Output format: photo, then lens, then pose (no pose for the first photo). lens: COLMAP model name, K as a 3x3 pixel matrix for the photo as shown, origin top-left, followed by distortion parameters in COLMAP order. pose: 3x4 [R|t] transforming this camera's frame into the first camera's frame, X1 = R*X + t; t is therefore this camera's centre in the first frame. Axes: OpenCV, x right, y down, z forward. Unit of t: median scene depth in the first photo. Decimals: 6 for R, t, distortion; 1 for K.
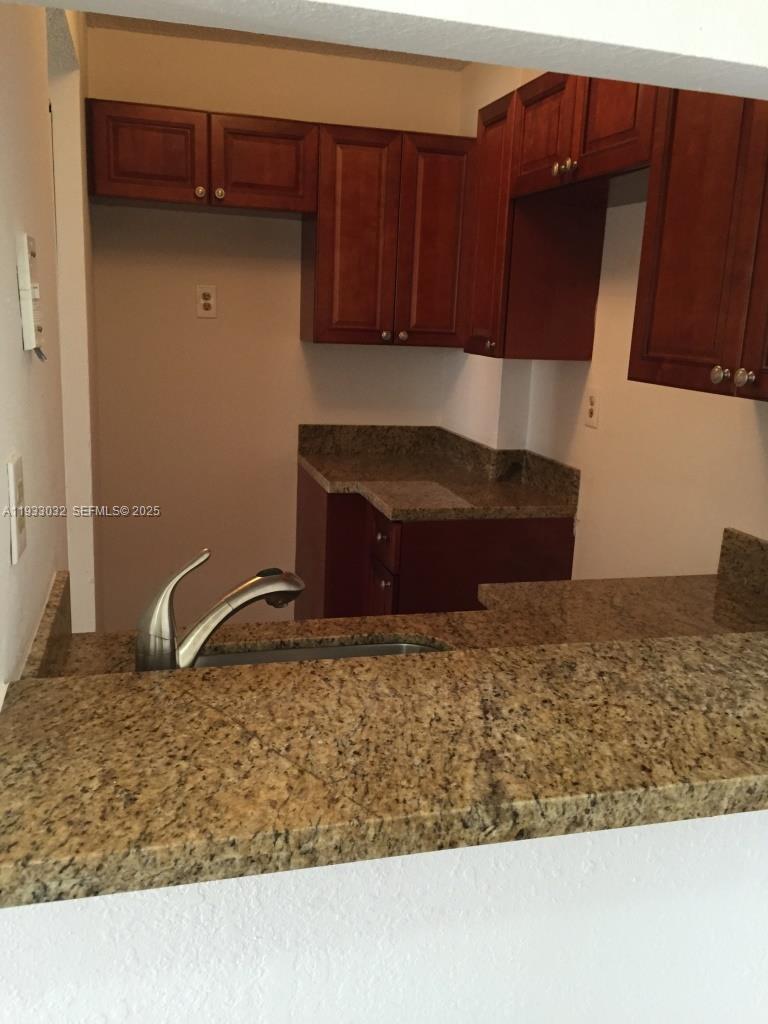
lens RADIAL K [[880.2, 0, 384.0], [0, 880.2, 512.0], [0, 0, 1]] dist [0.092822, -0.118278]
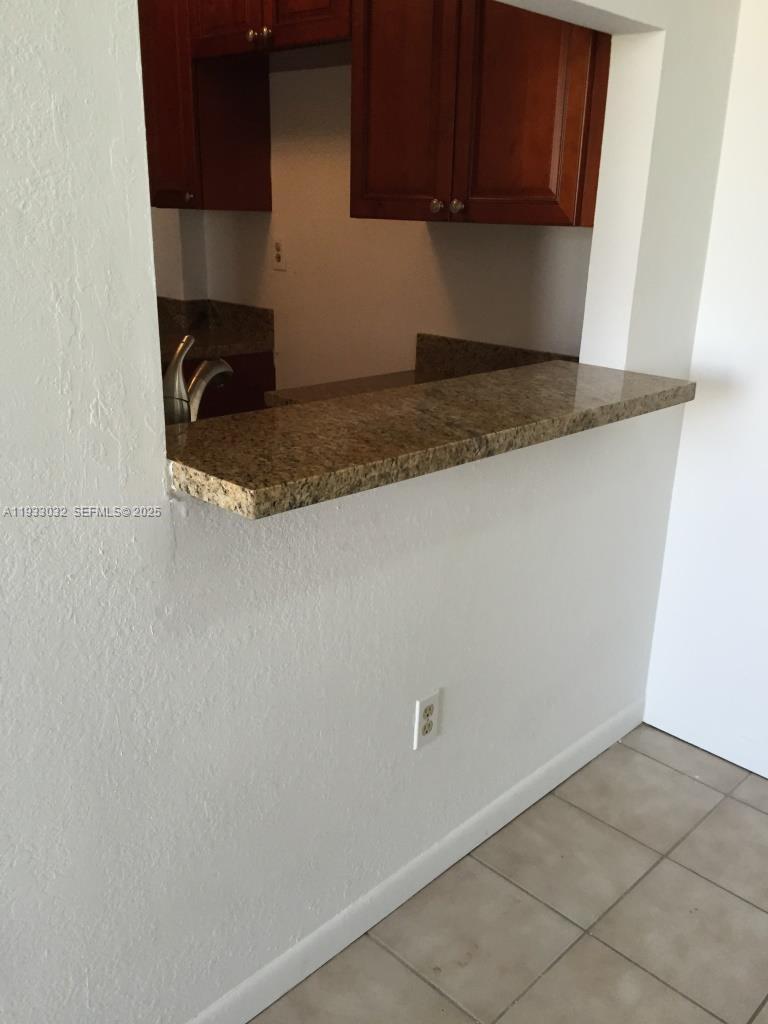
lens RADIAL K [[880.2, 0, 384.0], [0, 880.2, 512.0], [0, 0, 1]] dist [0.092822, -0.118278]
pose [[0.867576, -0.178536, 0.464151, -0.809941], [0.119179, 0.980780, 0.154492, 0.173543], [-0.482813, -0.078717, 0.872179, -0.401658]]
